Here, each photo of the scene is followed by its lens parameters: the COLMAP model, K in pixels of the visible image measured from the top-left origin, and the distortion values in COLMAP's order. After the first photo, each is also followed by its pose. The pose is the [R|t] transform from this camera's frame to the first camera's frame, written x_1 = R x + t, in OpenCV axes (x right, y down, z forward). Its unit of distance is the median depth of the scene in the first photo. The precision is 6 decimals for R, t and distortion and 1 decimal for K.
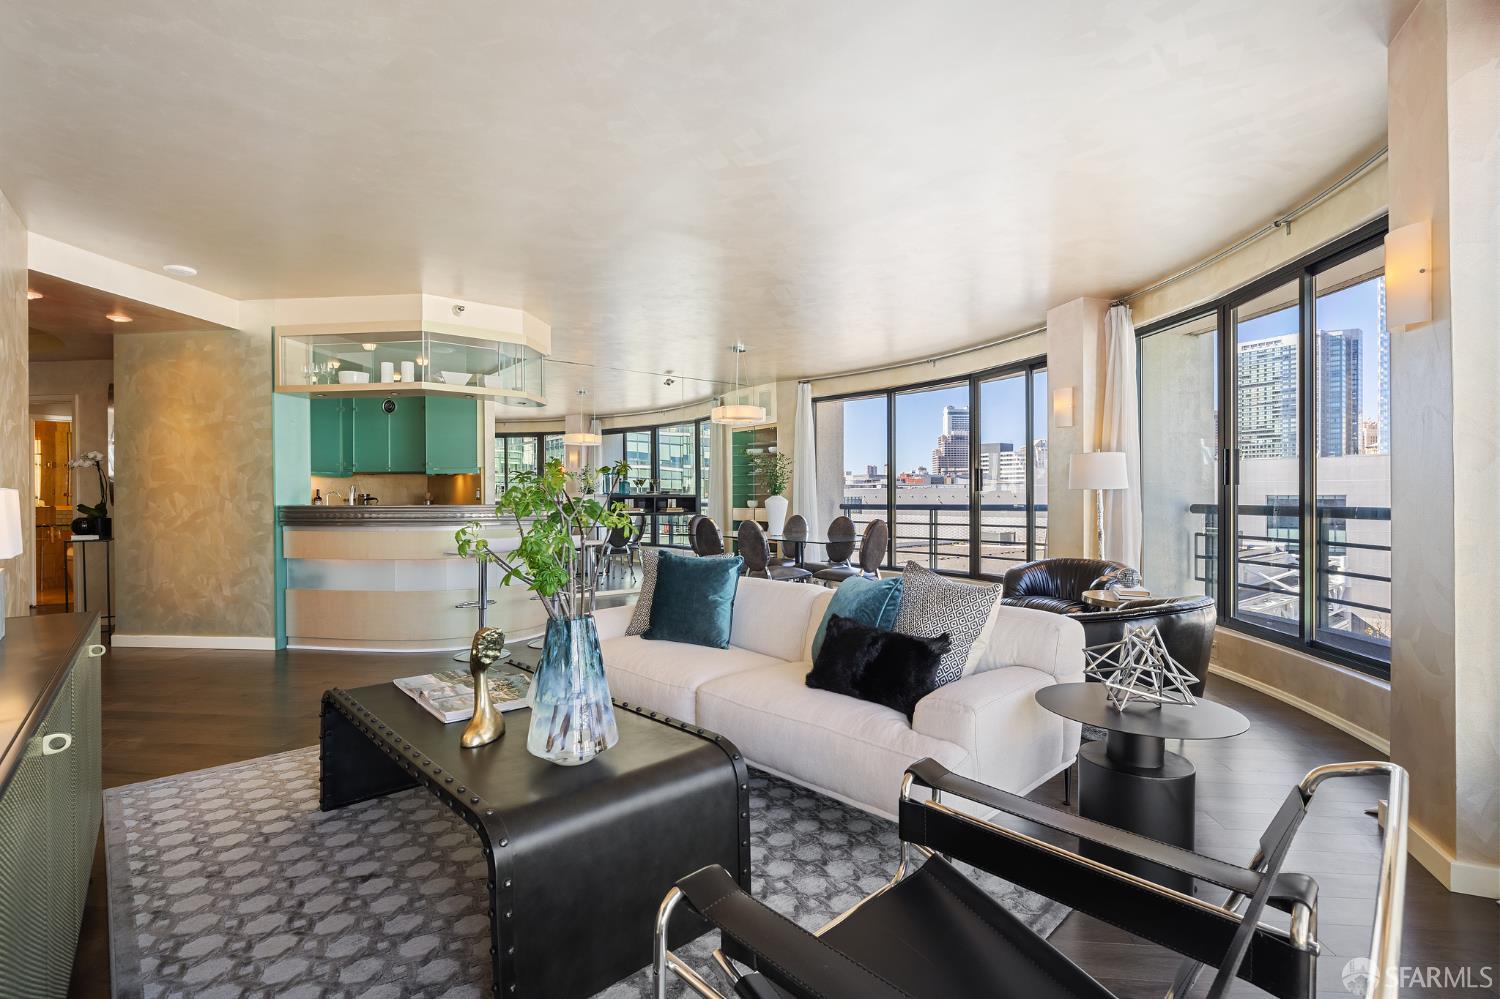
lens RADIAL K [[710.0, 0, 762.9], [0, 710.0, 496.5], [0, 0, 1]] dist [-0.002447, 0.000889]
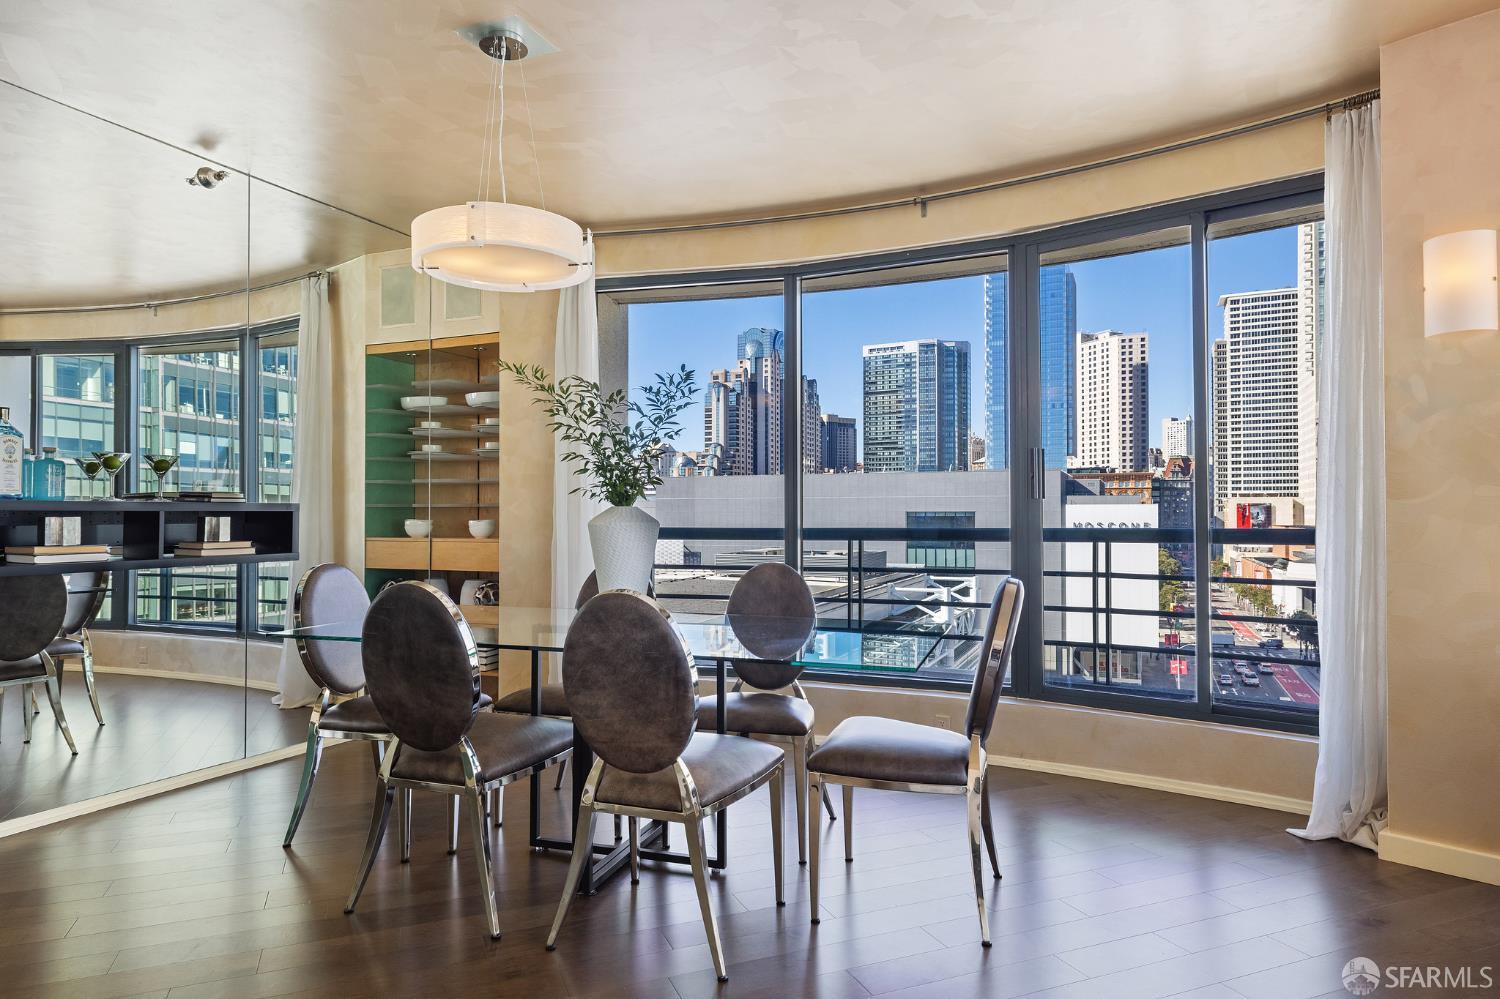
lens RADIAL K [[924.5, 0, 754.4], [0, 924.5, 499.3], [0, 0, 1]] dist [0.007576, 0.000867]
pose [[0.889691, 0.006806, 0.456513, -0.115207], [0.000030, 0.999888, -0.014966, 0.002561], [-0.456564, 0.013328, 0.889591, 0.555653]]
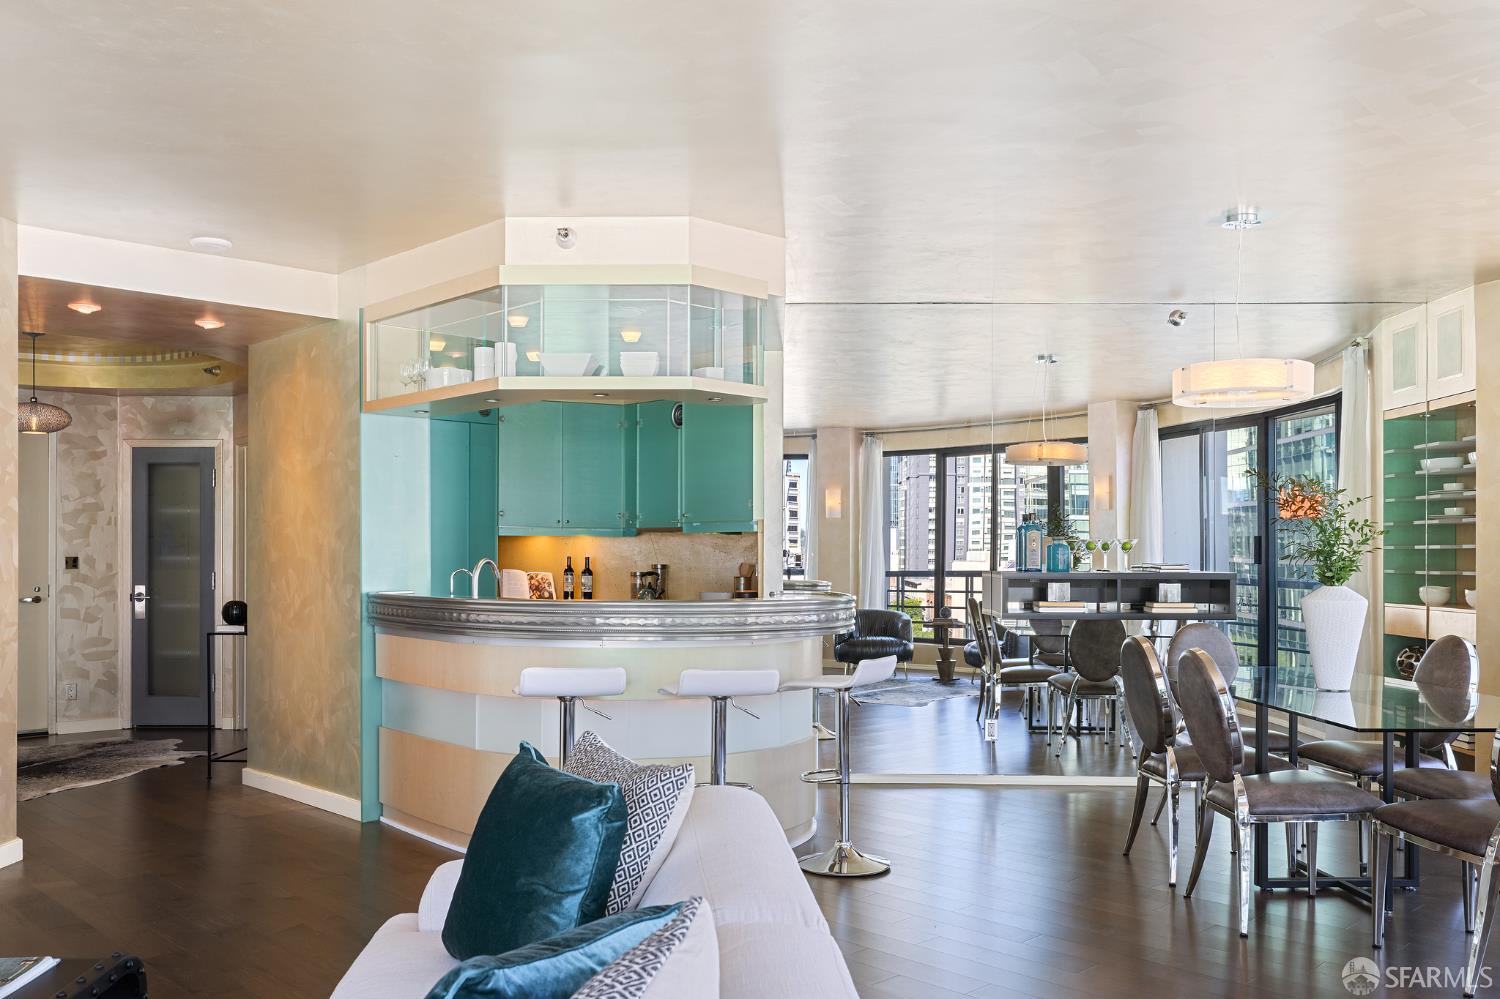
lens RADIAL K [[1288.0, 0, 729.8], [0, 1288.0, 548.8], [0, 0, 1]] dist [0.014404, 0.006578]
pose [[0.756155, 0.002255, -0.654388, 0.214708], [-0.003400, 0.999994, -0.000483, -0.018267], [0.654383, 0.002590, 0.756159, 0.242833]]
